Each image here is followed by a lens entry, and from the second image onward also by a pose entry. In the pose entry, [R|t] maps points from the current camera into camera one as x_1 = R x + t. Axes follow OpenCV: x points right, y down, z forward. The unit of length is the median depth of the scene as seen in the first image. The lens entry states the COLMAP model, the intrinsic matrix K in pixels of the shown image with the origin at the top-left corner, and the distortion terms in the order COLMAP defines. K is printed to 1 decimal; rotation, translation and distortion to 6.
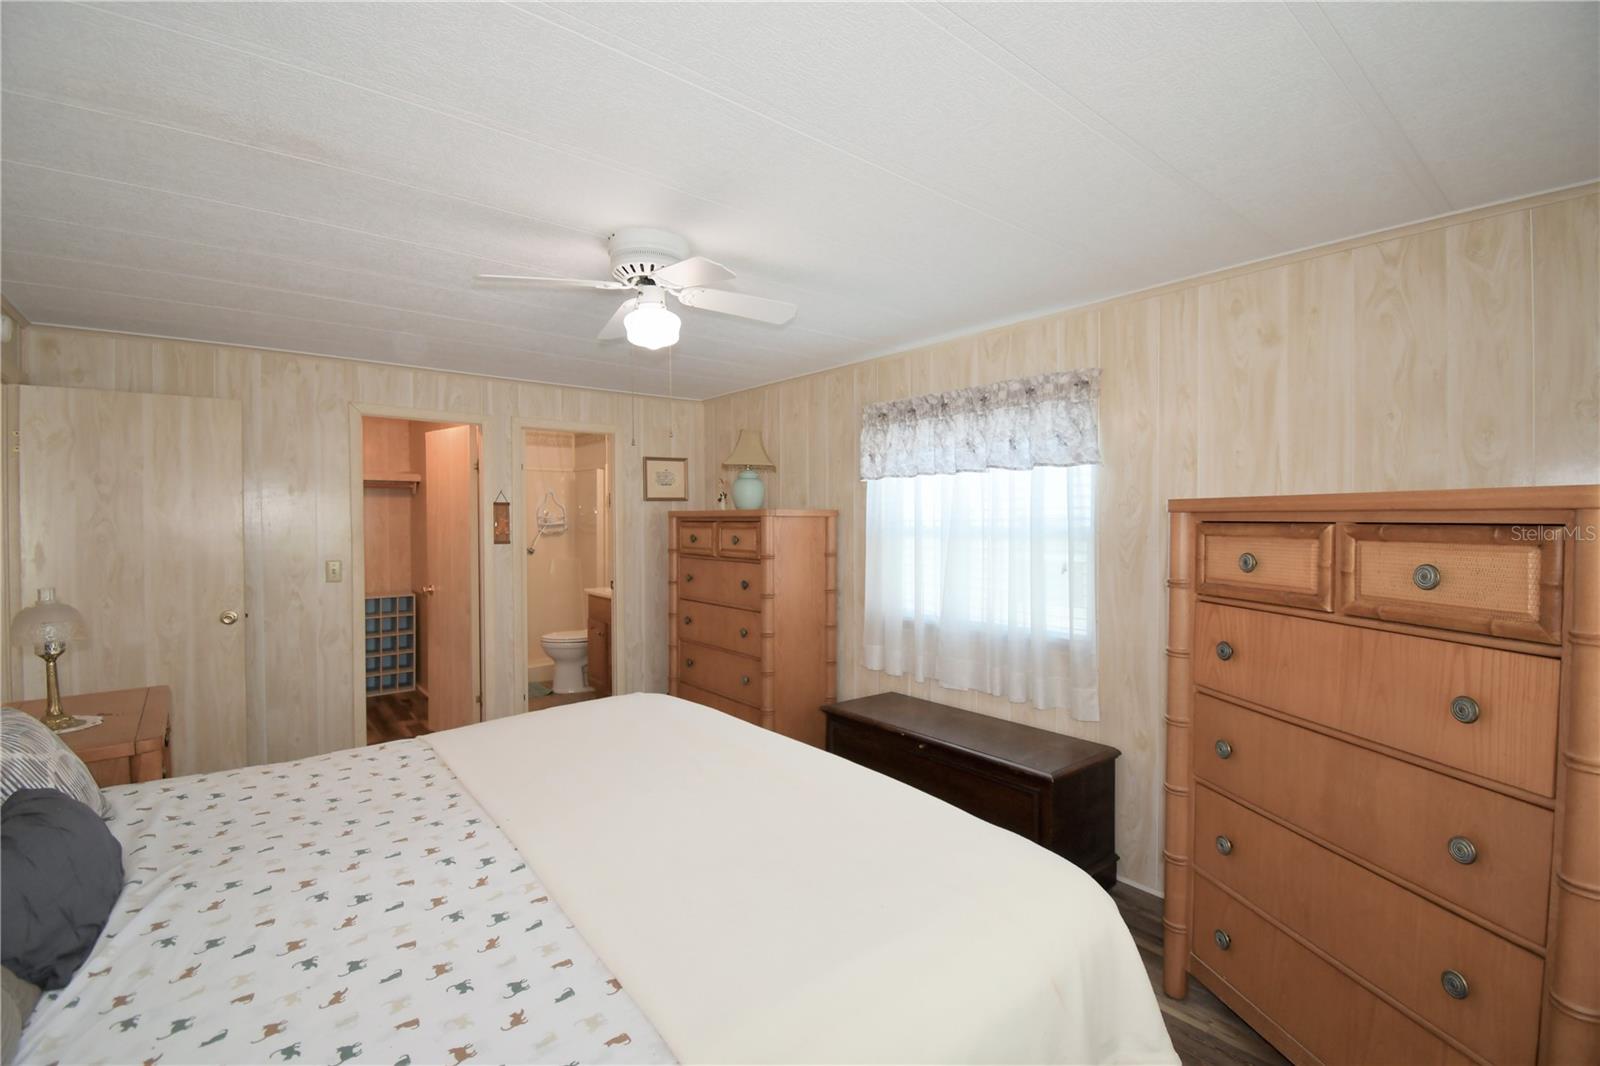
lens RADIAL K [[701.2, 0, 792.1], [0, 701.2, 528.4], [0, 0, 1]] dist [0.025043, -0.028265]
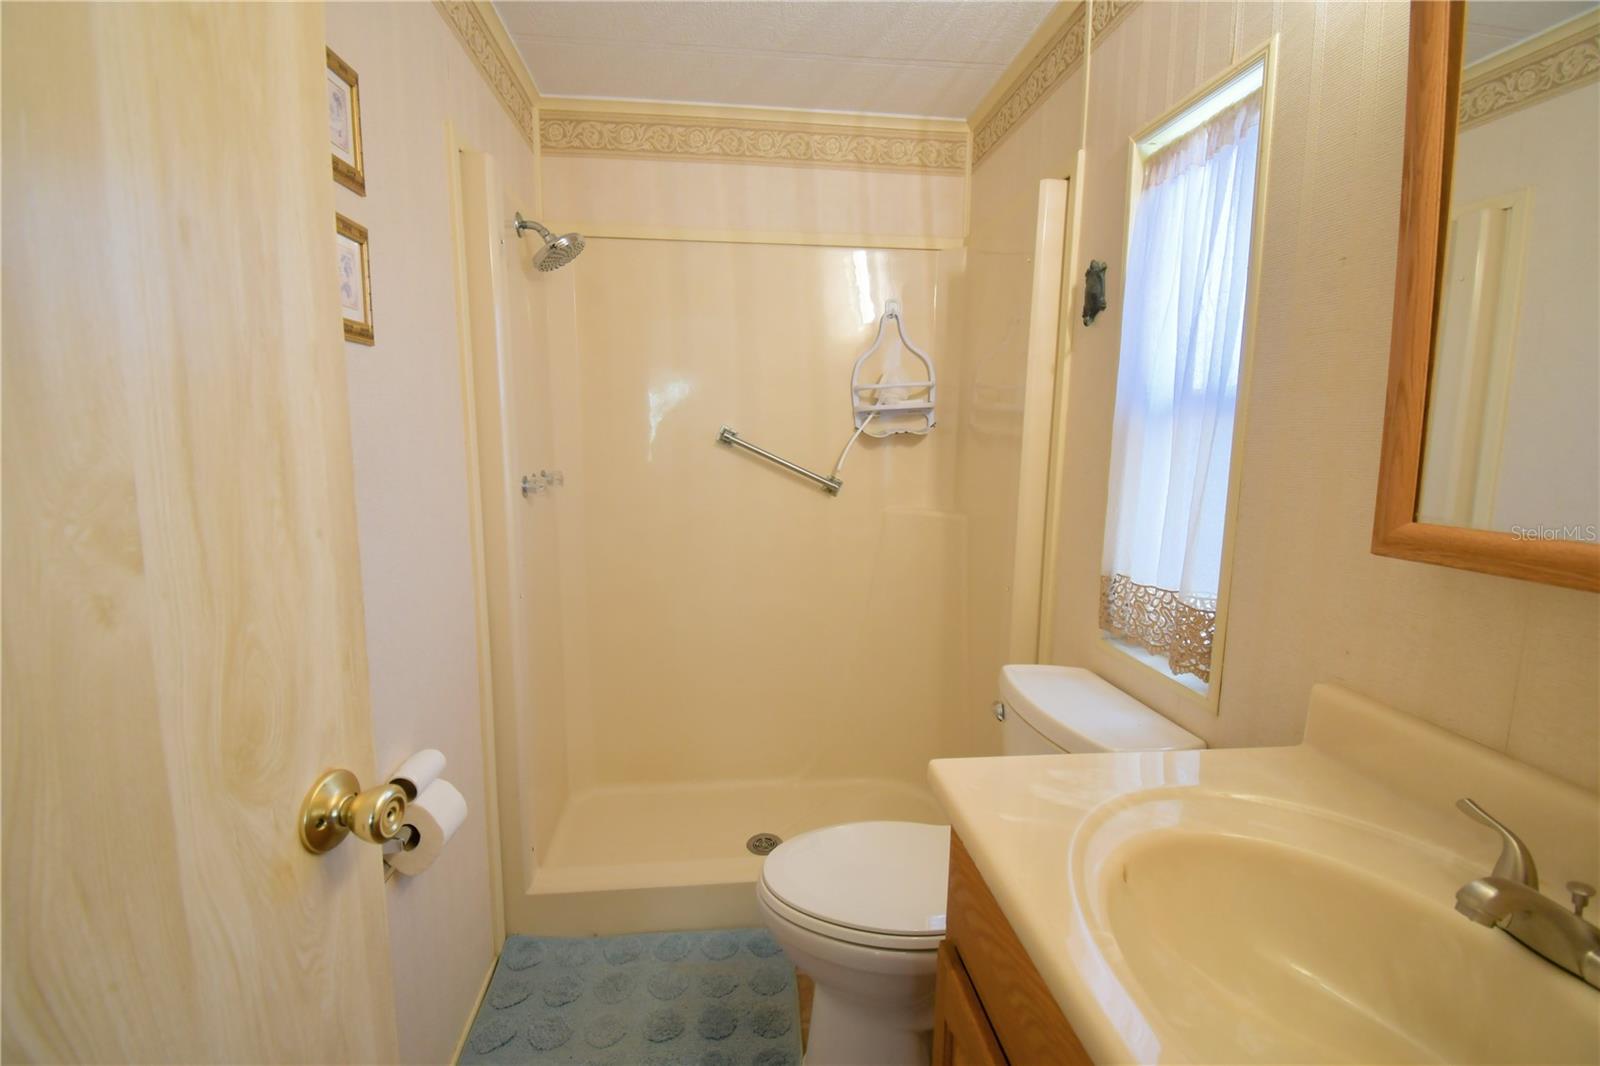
lens RADIAL K [[701.2, 0, 792.1], [0, 701.2, 528.4], [0, 0, 1]] dist [0.025043, -0.028265]
pose [[0.840356, 0.086395, -0.535106, -0.192268], [-0.021228, 0.991704, 0.126778, 0.009378], [0.541620, -0.095179, 0.835218, 0.674021]]
